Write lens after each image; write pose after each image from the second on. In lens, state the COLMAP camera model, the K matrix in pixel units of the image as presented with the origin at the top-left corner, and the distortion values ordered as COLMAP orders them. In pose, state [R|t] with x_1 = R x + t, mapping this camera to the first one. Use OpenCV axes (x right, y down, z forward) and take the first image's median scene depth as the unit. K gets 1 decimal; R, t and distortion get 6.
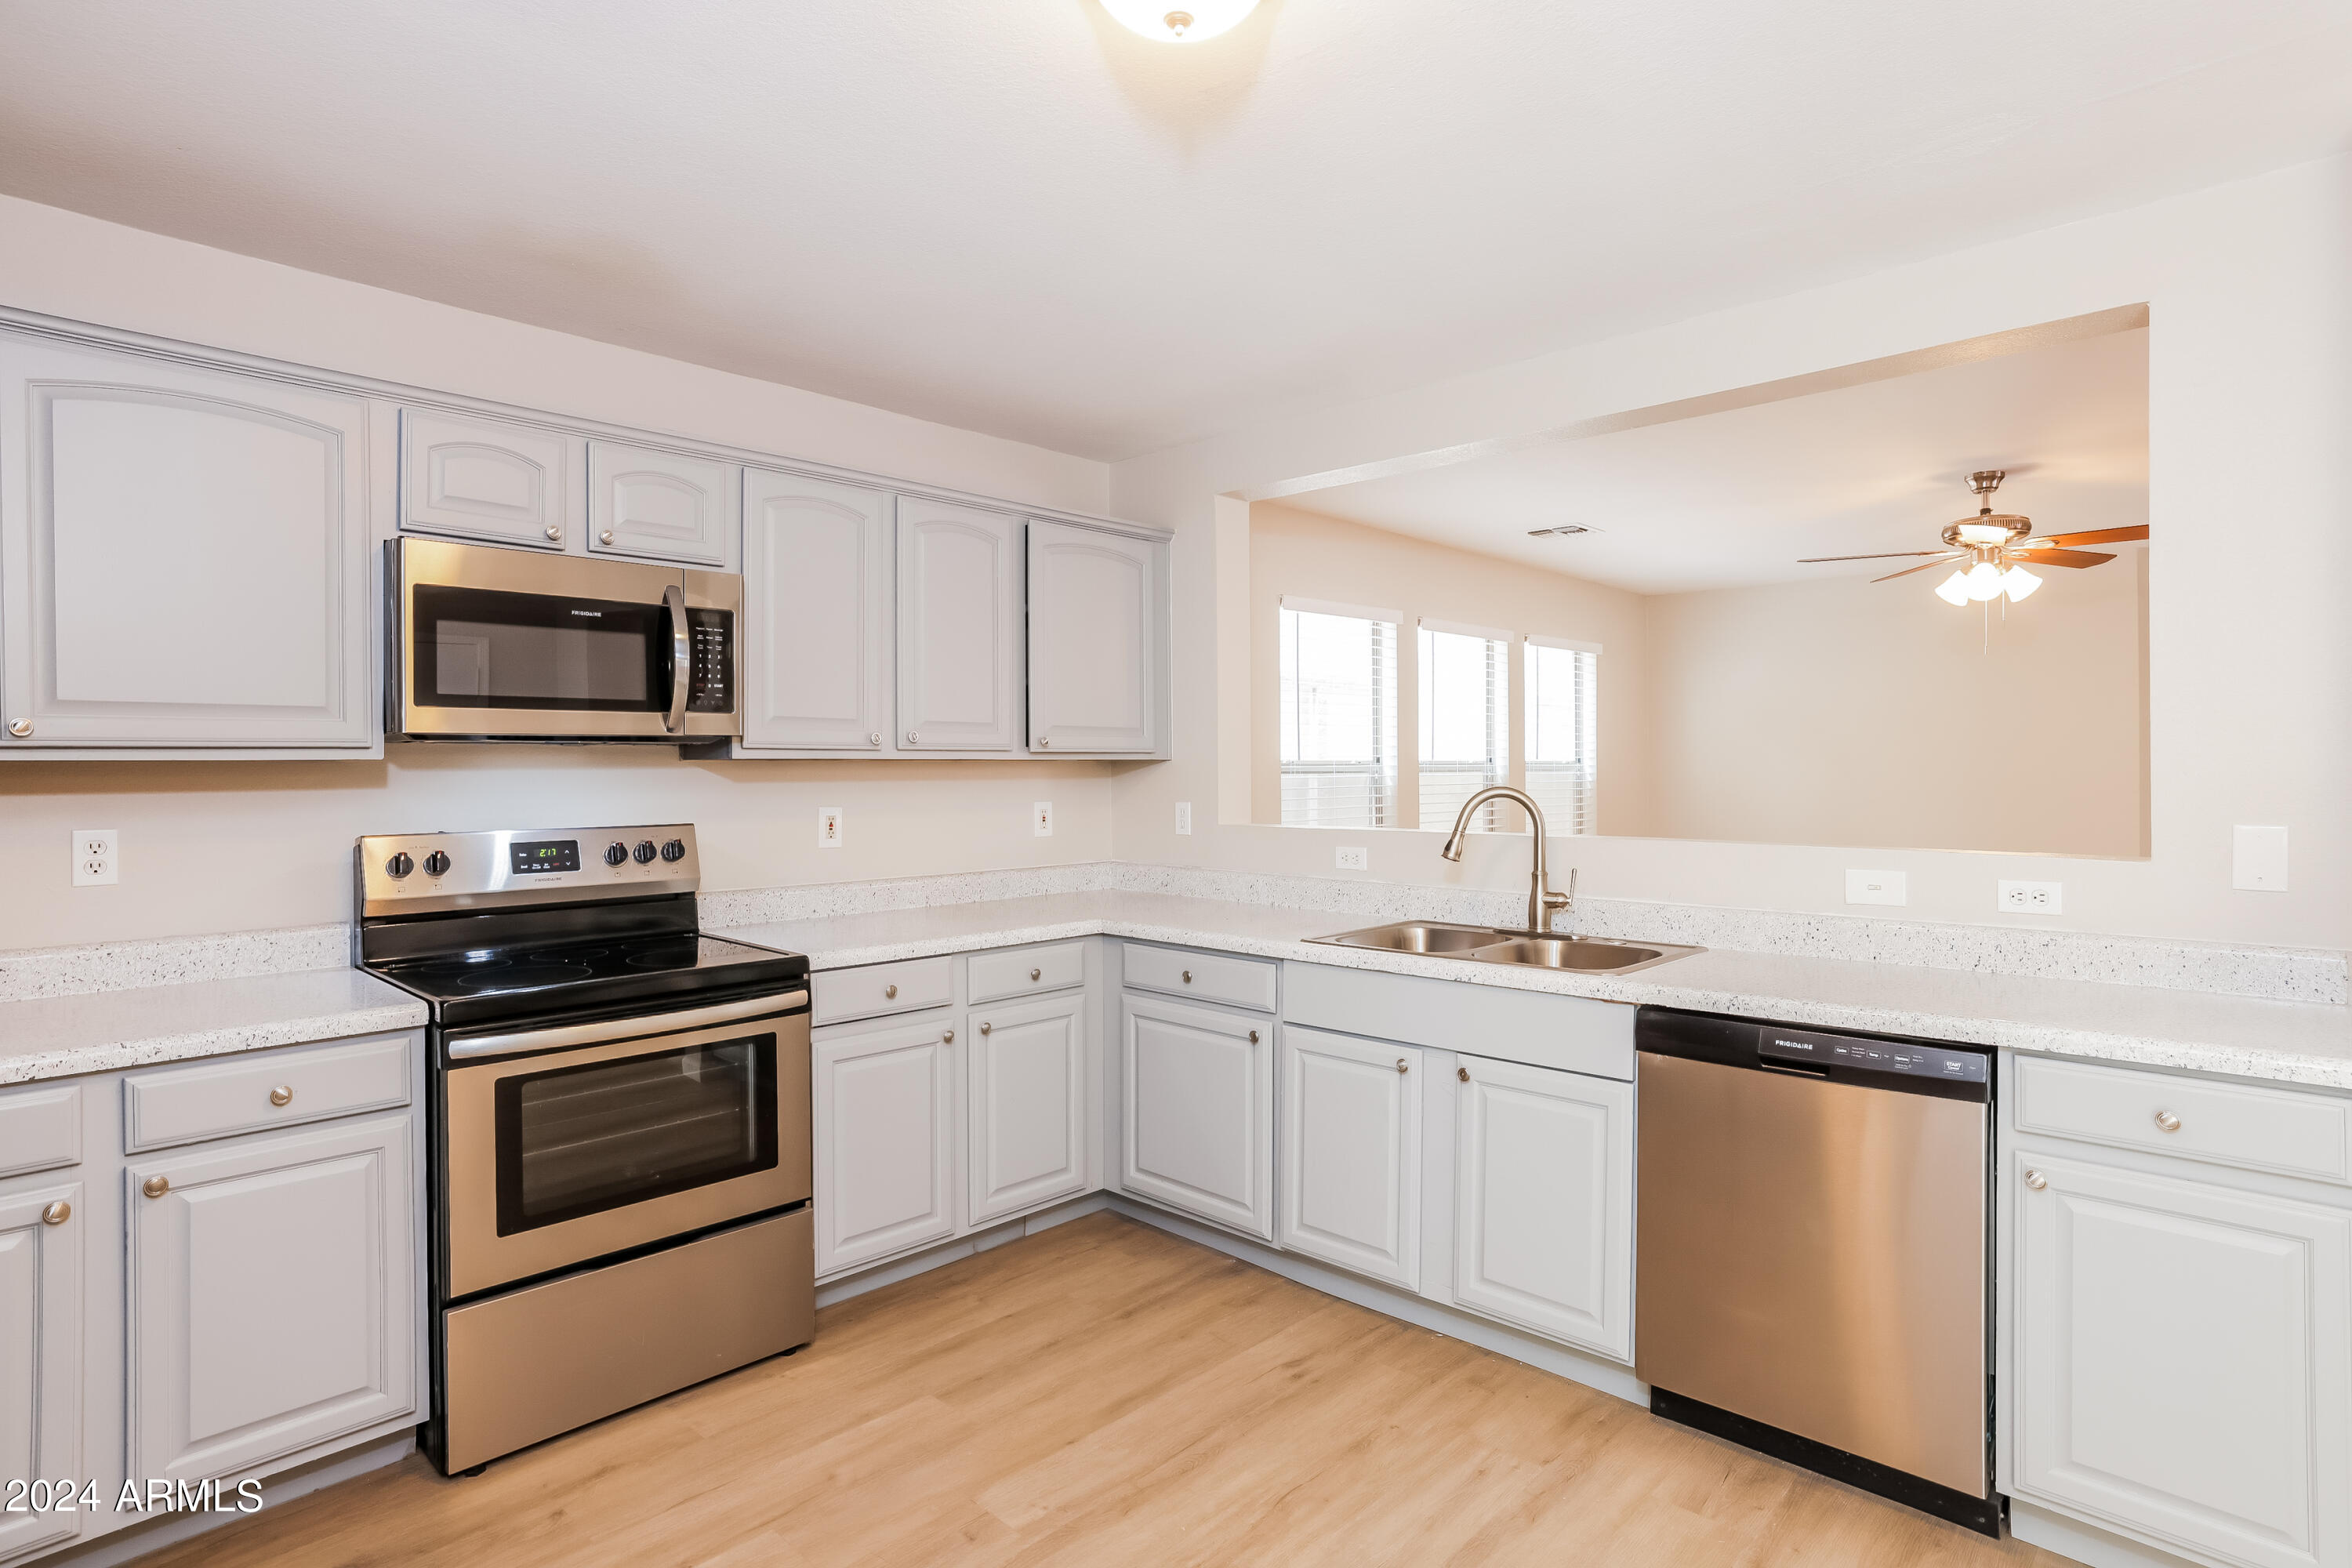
lens RADIAL K [[1234.9, 0, 1162.5], [0, 1234.9, 766.1], [0, 0, 1]] dist [-0.043360, 0.033714]
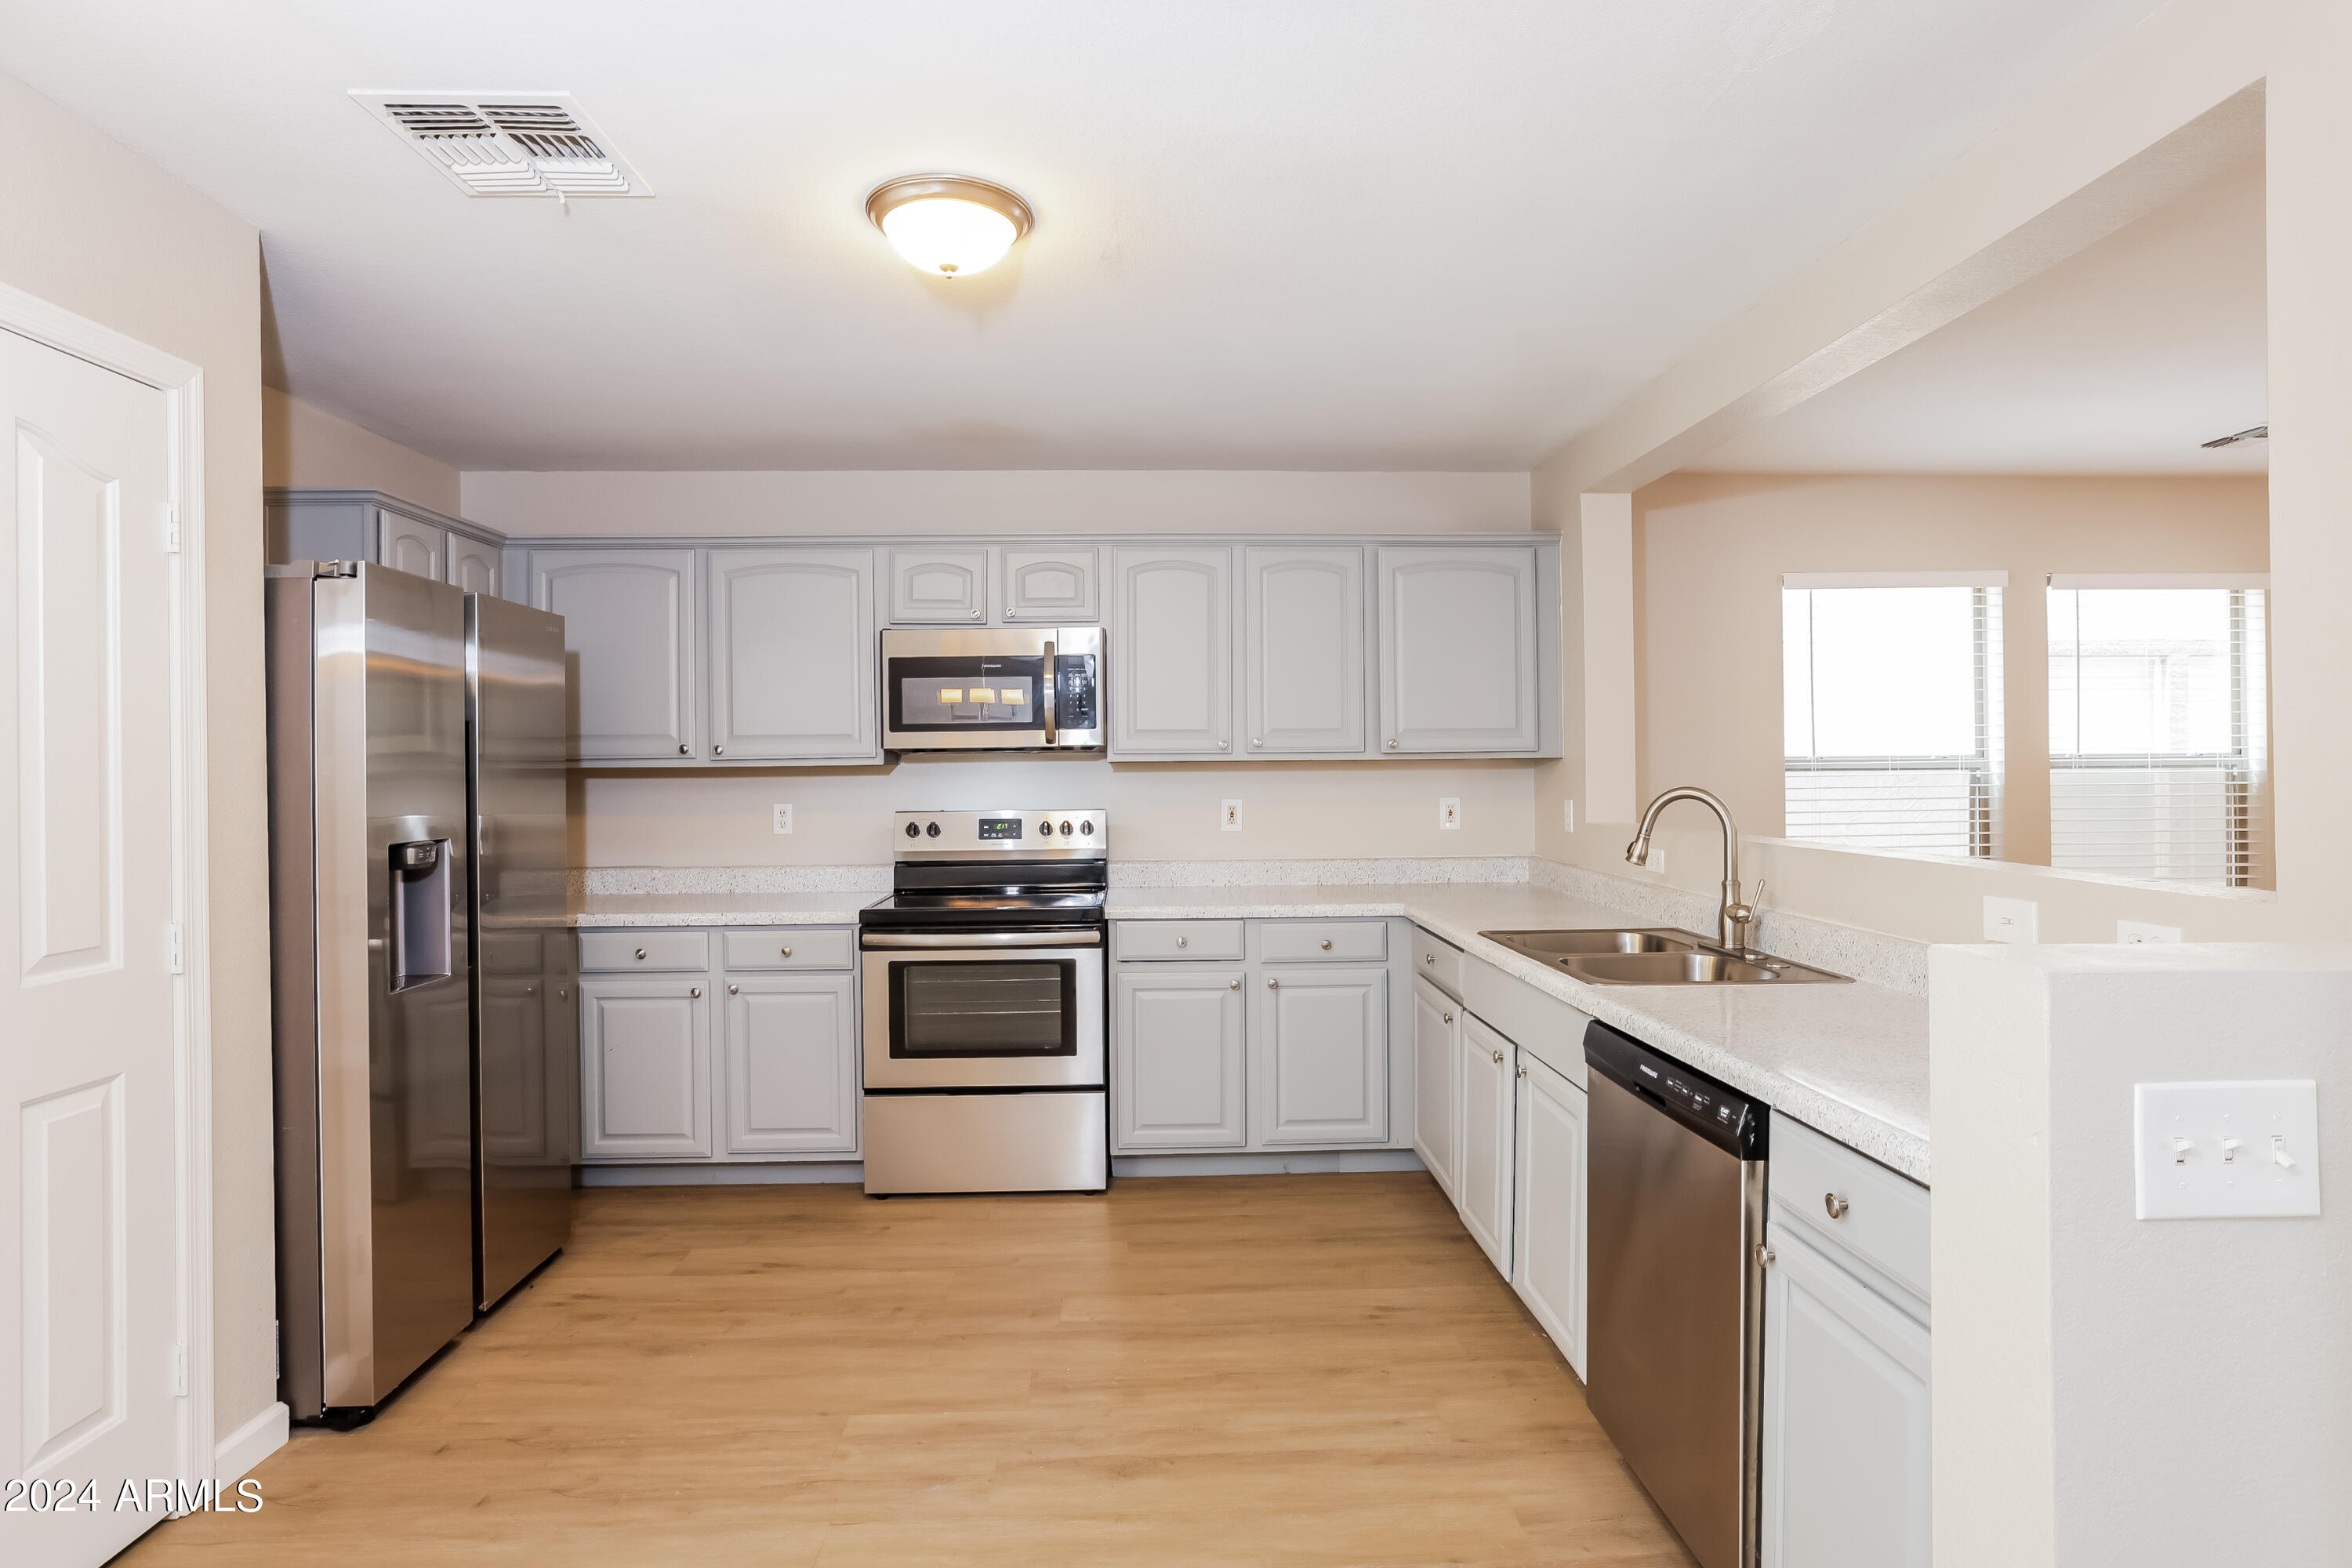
lens RADIAL K [[1234.9, 0, 1162.5], [0, 1234.9, 766.1], [0, 0, 1]] dist [-0.043360, 0.033714]
pose [[0.712935, -0.002819, -0.701224, 0.694633], [0.005969, 0.999980, 0.002049, -0.003952], [0.701205, -0.005646, 0.712938, 0.070390]]
